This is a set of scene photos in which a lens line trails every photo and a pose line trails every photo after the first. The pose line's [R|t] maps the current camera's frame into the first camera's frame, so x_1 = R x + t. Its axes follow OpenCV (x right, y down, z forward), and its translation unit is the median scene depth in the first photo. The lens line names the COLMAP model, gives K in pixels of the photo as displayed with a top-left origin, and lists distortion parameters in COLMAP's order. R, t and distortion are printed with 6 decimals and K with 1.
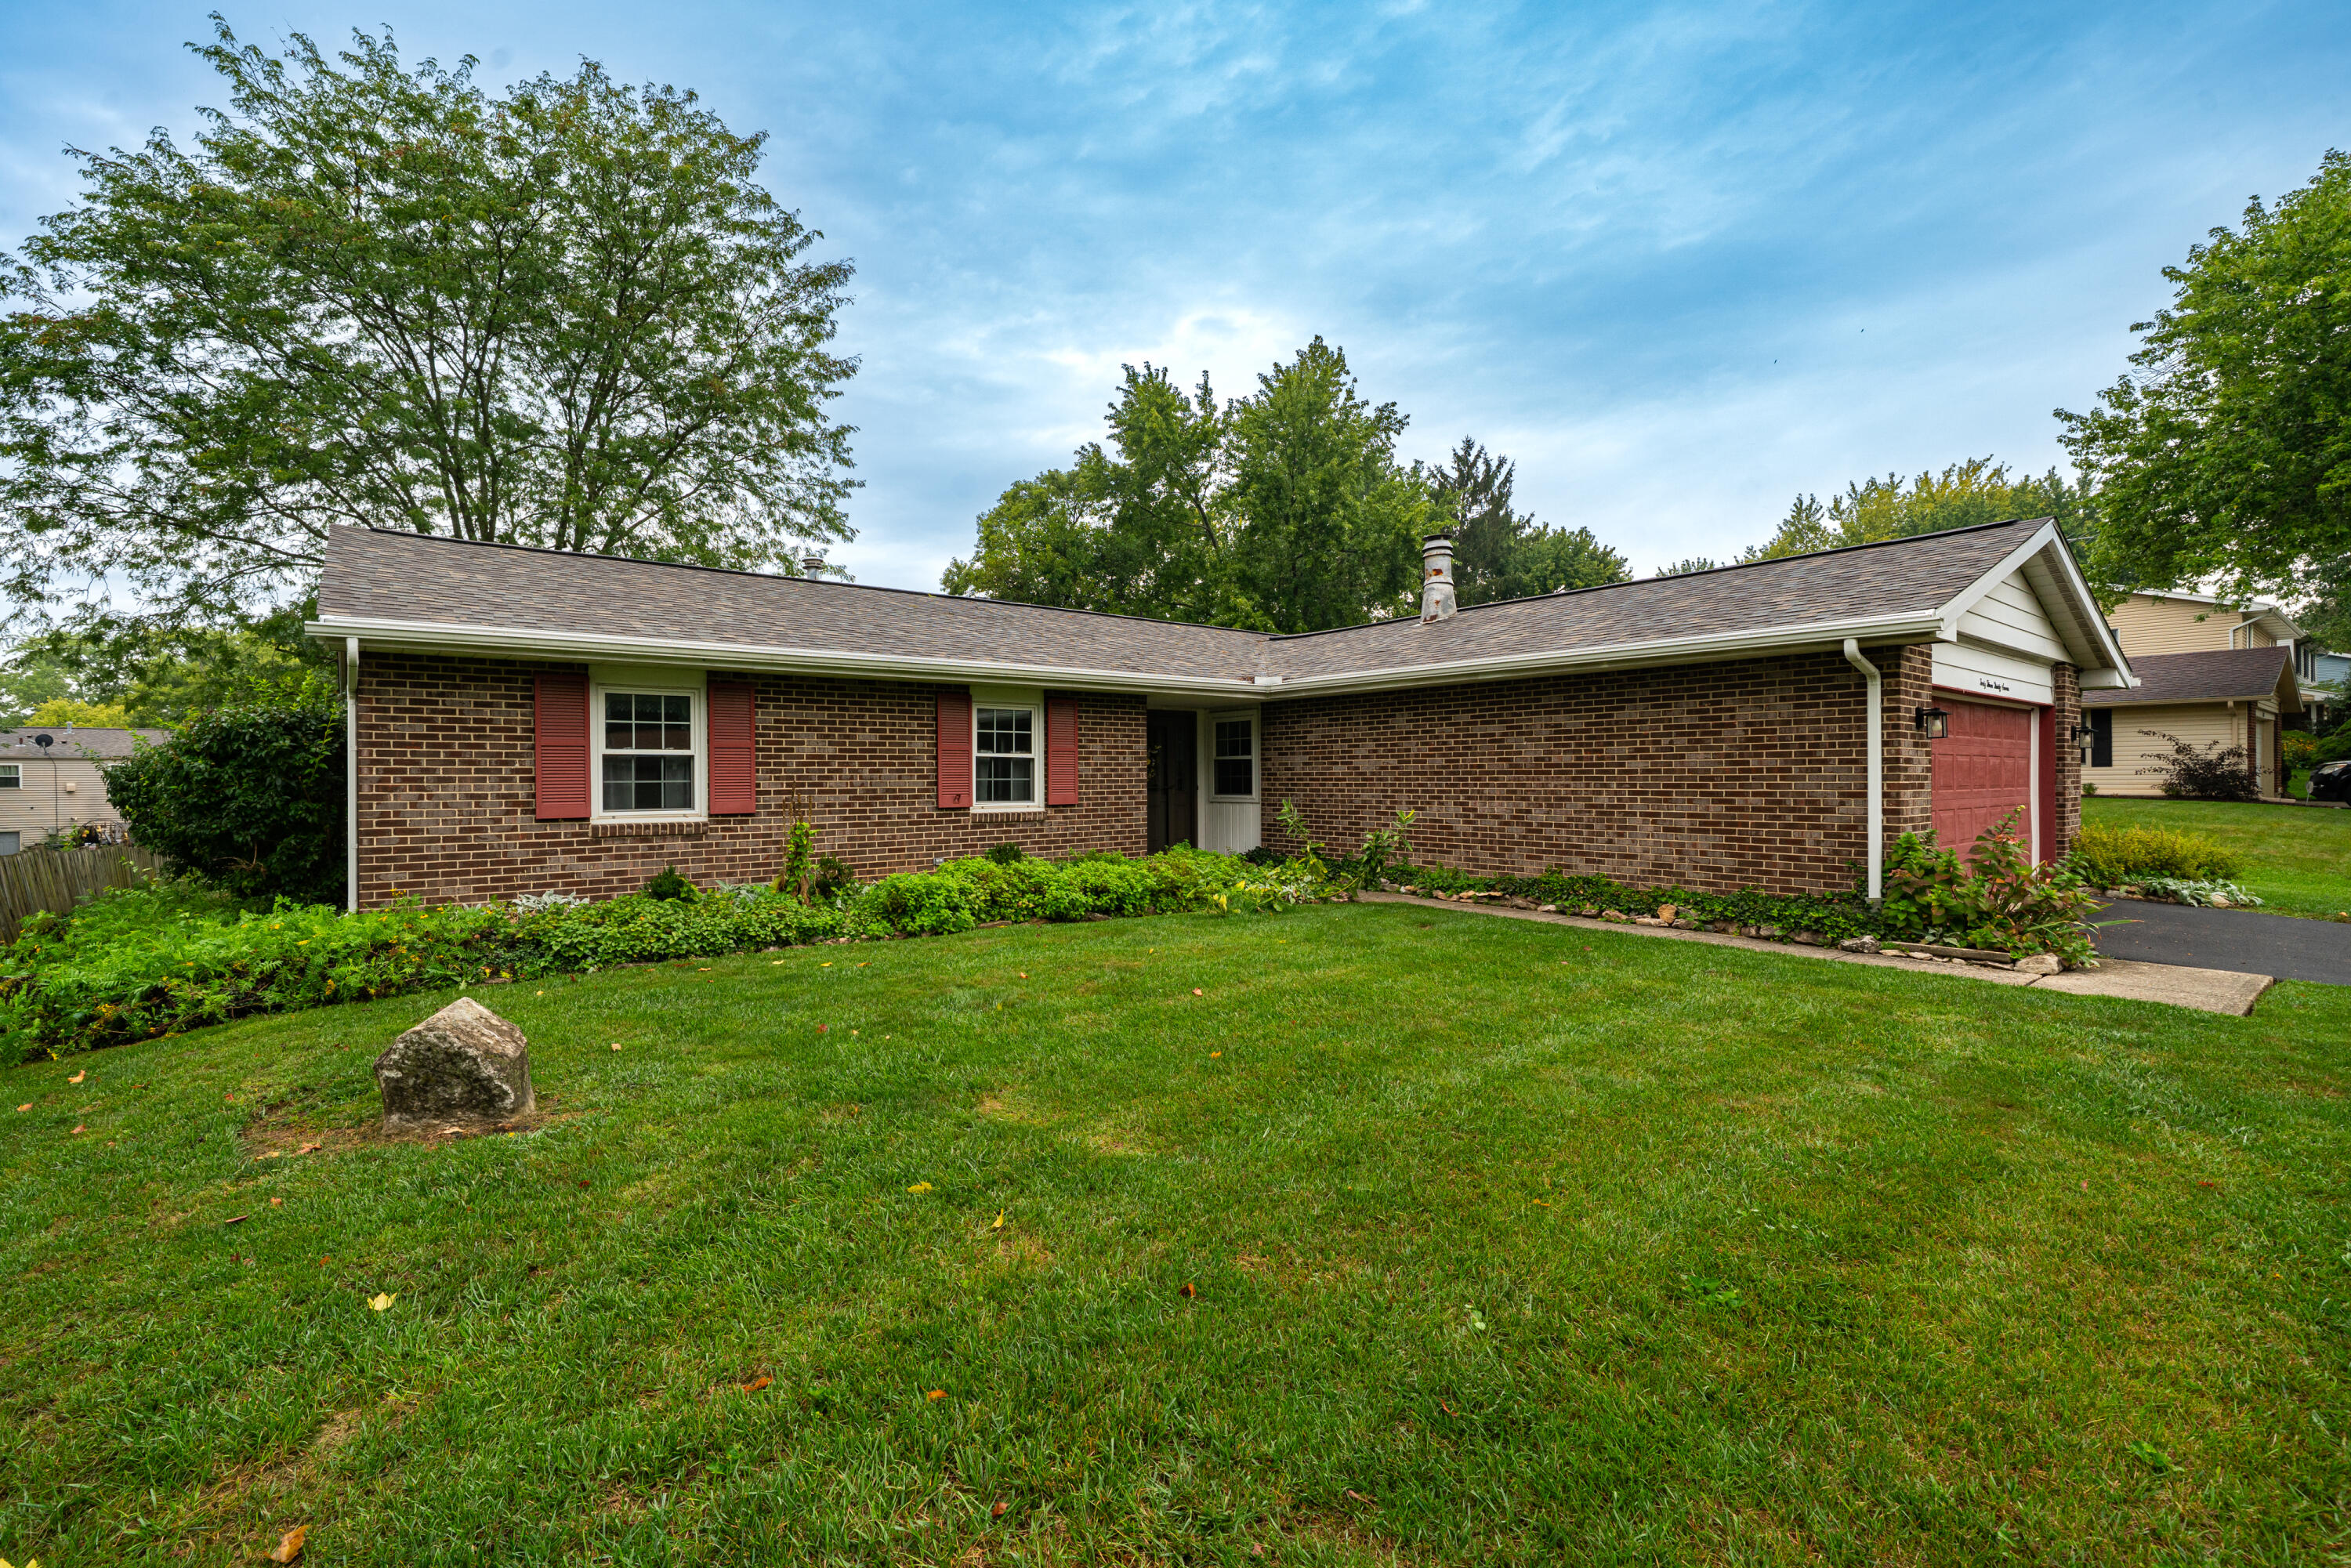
lens RADIAL K [[947.6, 0, 1141.2], [0, 947.6, 792.1], [0, 0, 1]] dist [-0.001070, -0.000157]
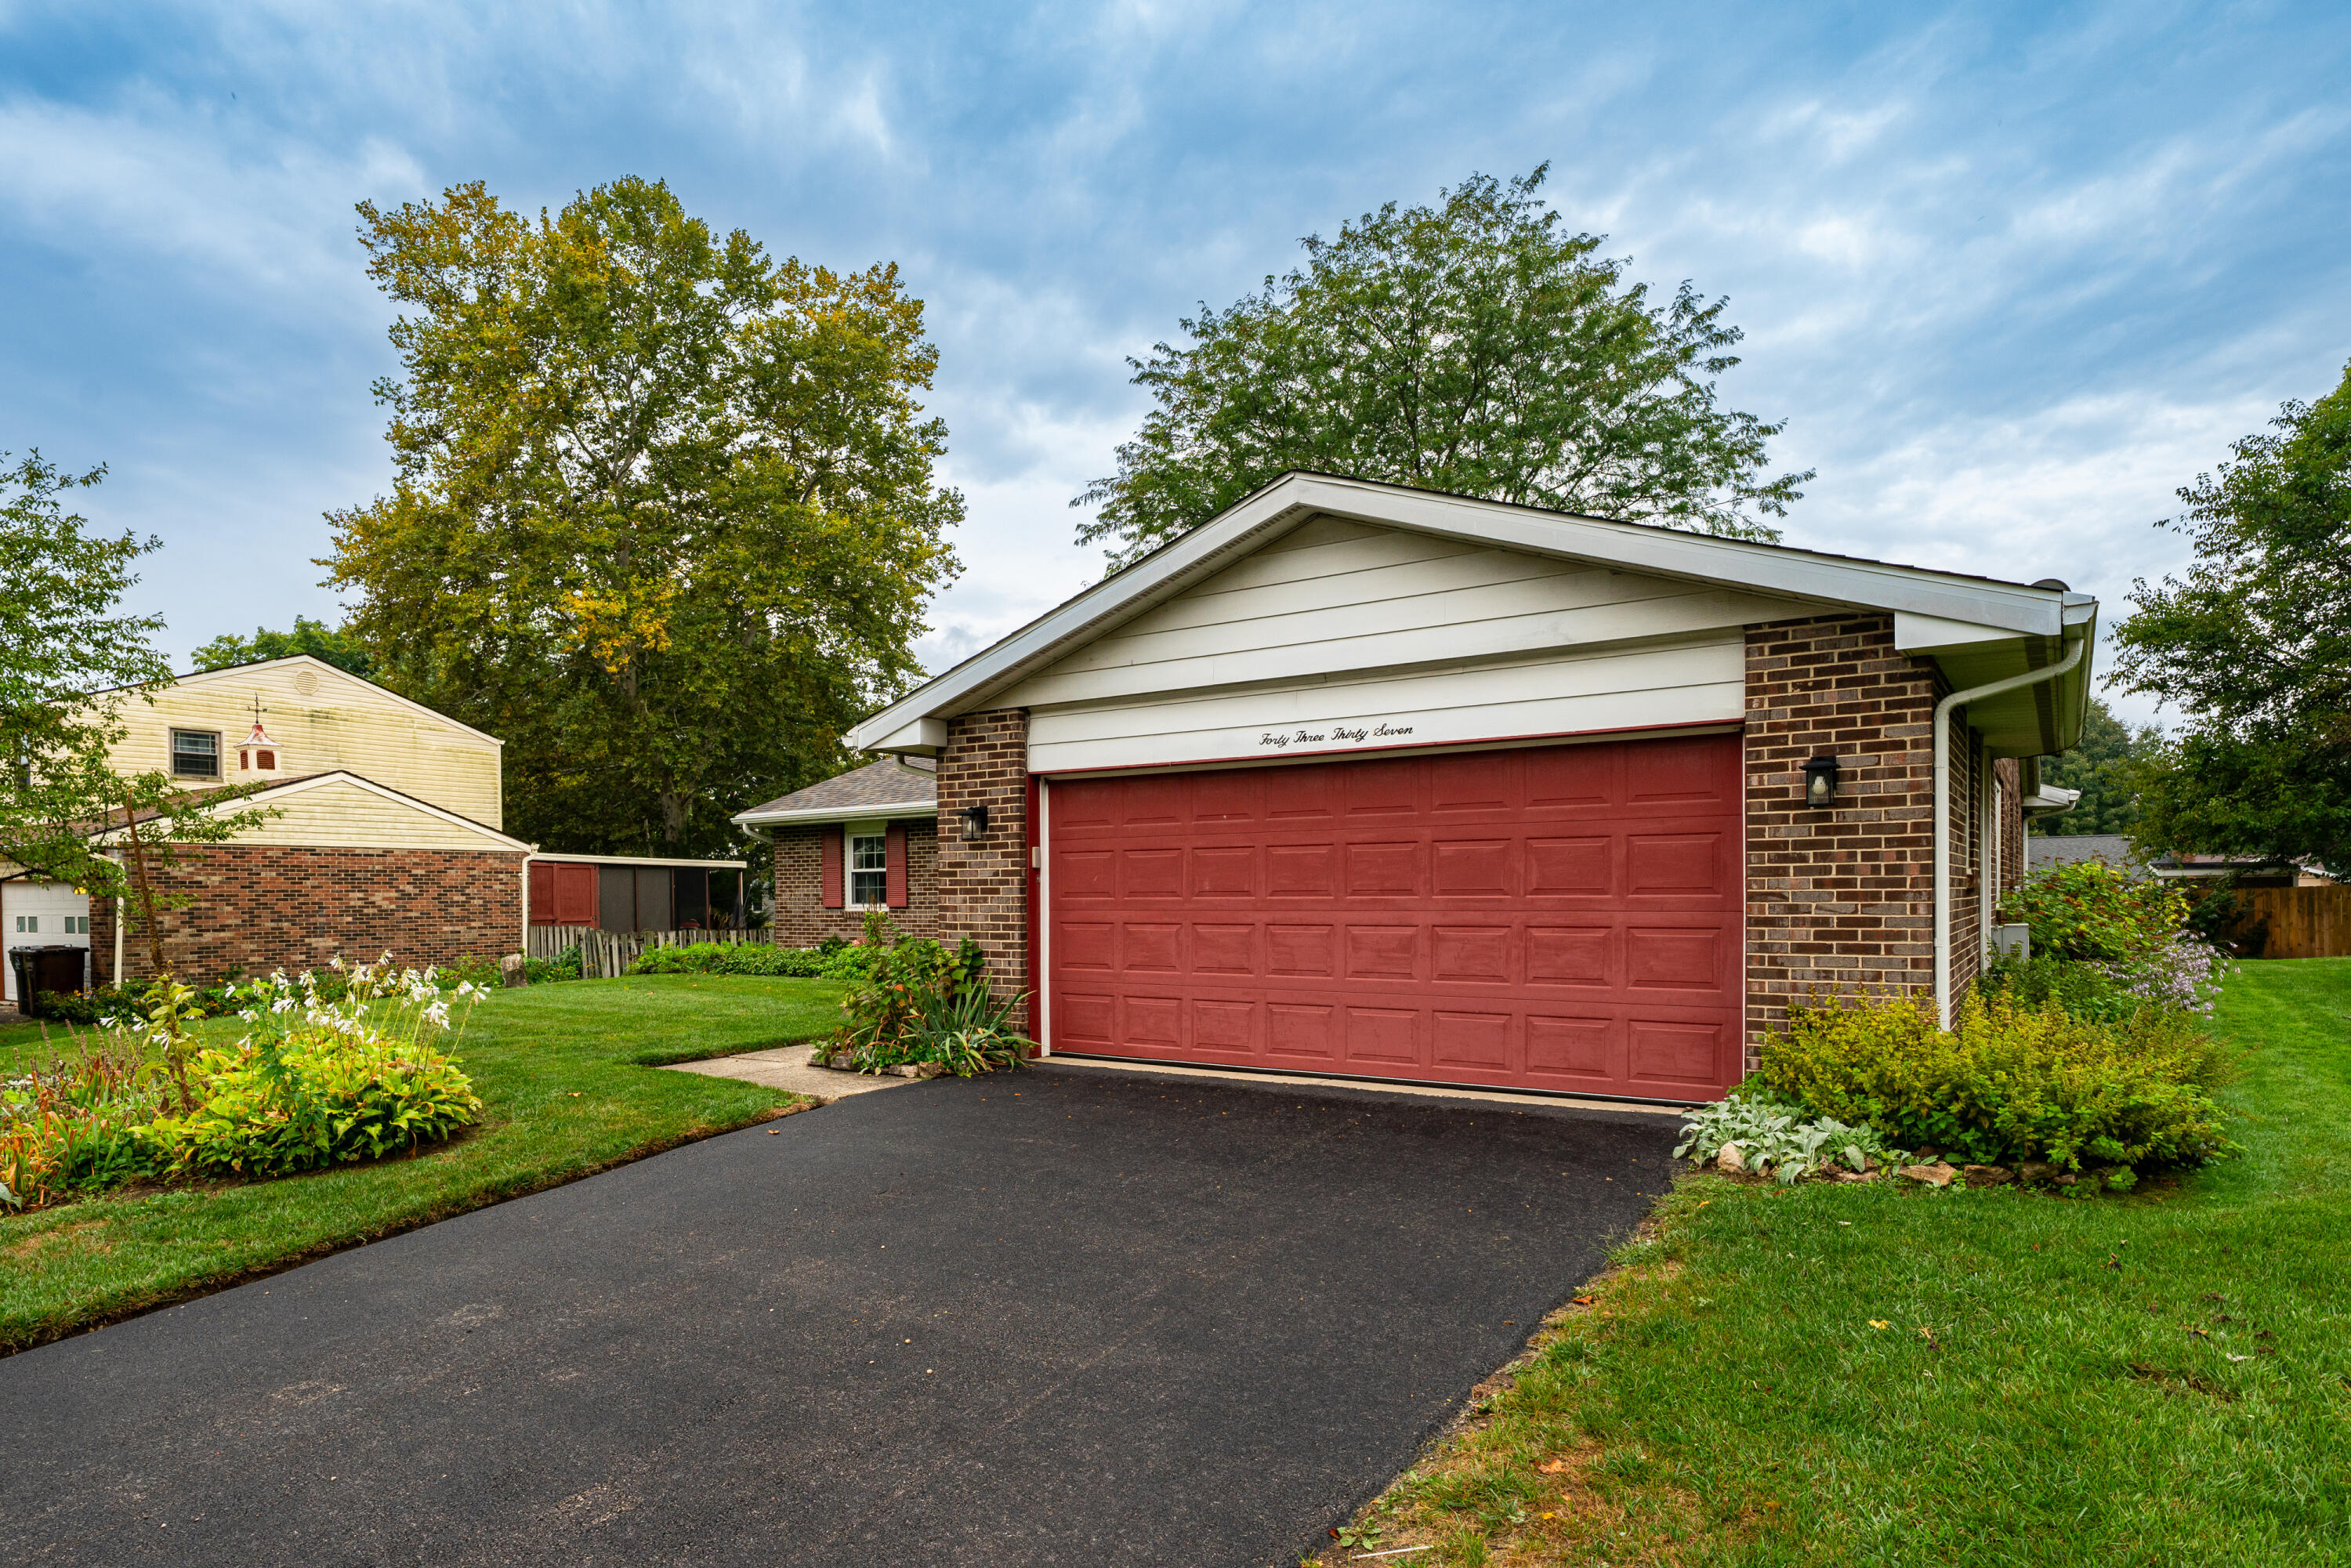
lens RADIAL K [[1331.7, 0, 1170.0], [0, 1331.7, 931.8], [0, 0, 1]] dist [0.004229, 0.000884]
pose [[0.351512, 0.030580, -0.935684, 1.257590], [-0.003507, 0.999502, 0.031348, -0.005156], [0.936177, -0.007738, 0.351444, 0.423618]]
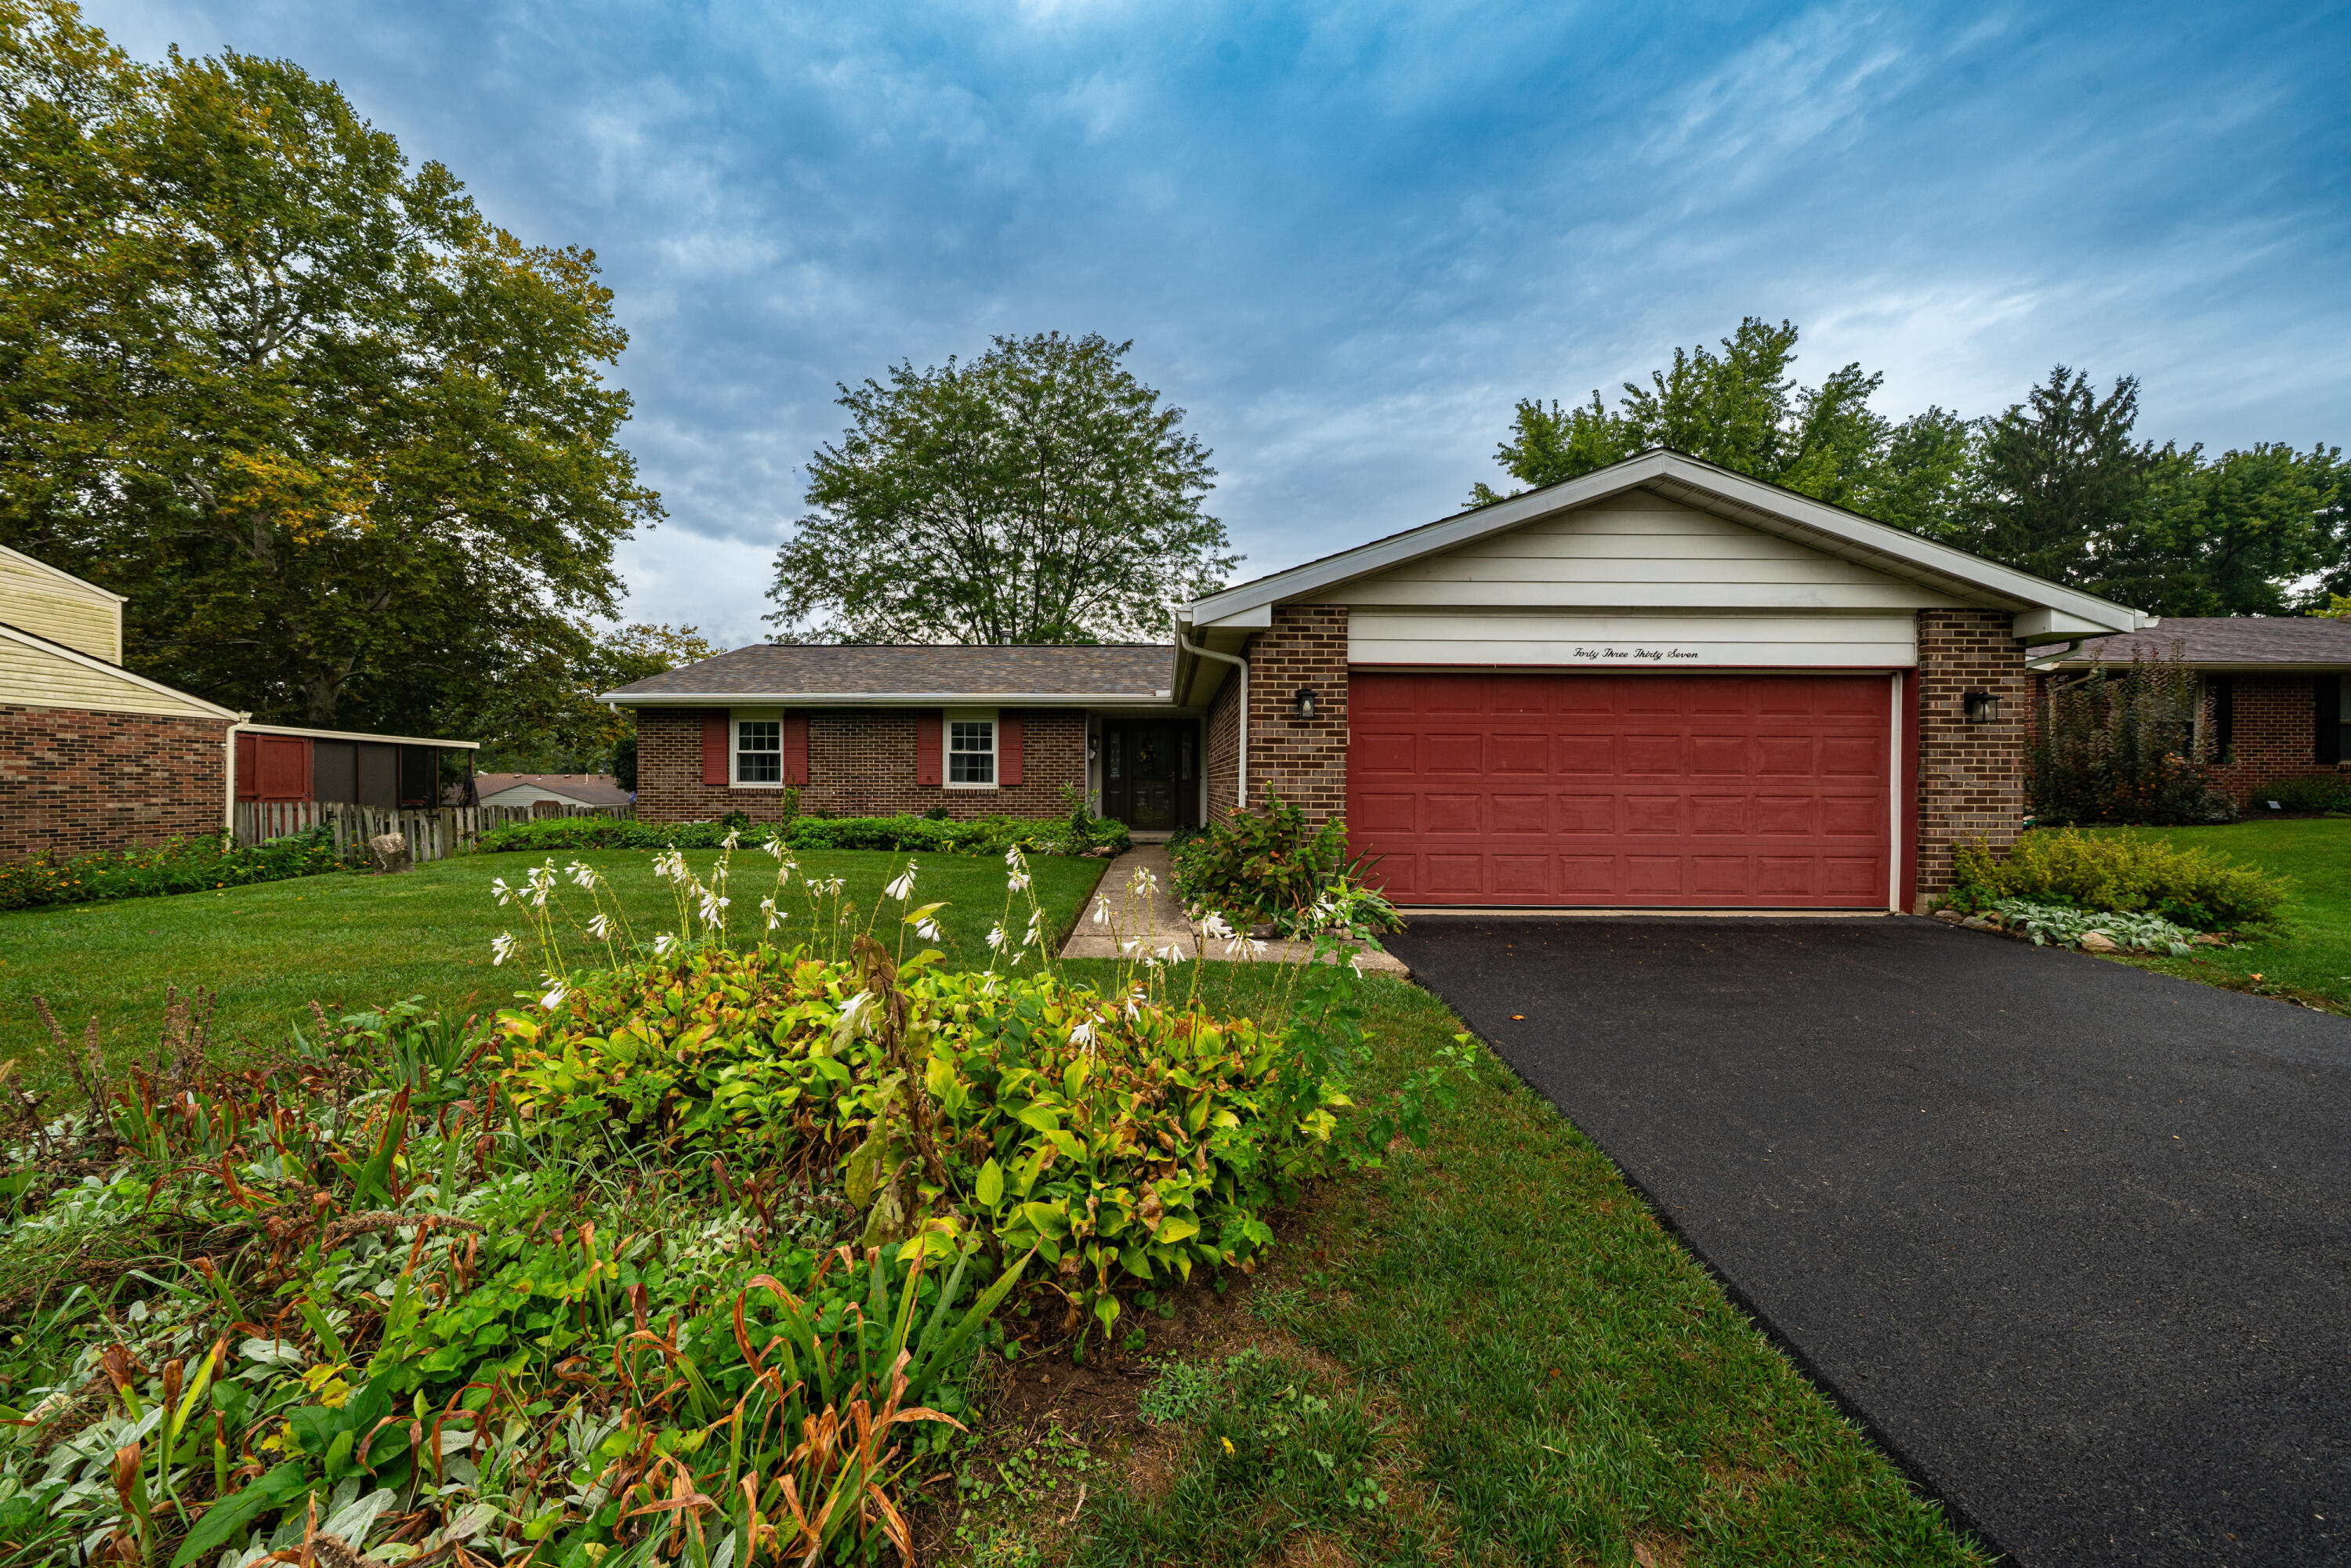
lens RADIAL K [[777.5, 0, 1194.0], [0, 777.5, 800.8], [0, 0, 1]] dist [-0.006635, -0.000221]
pose [[0.815027, 0.021941, -0.579008, 0.728738], [-0.015984, 0.999754, 0.015384, 0.012477], [0.579203, -0.003283, 0.815177, 0.141112]]
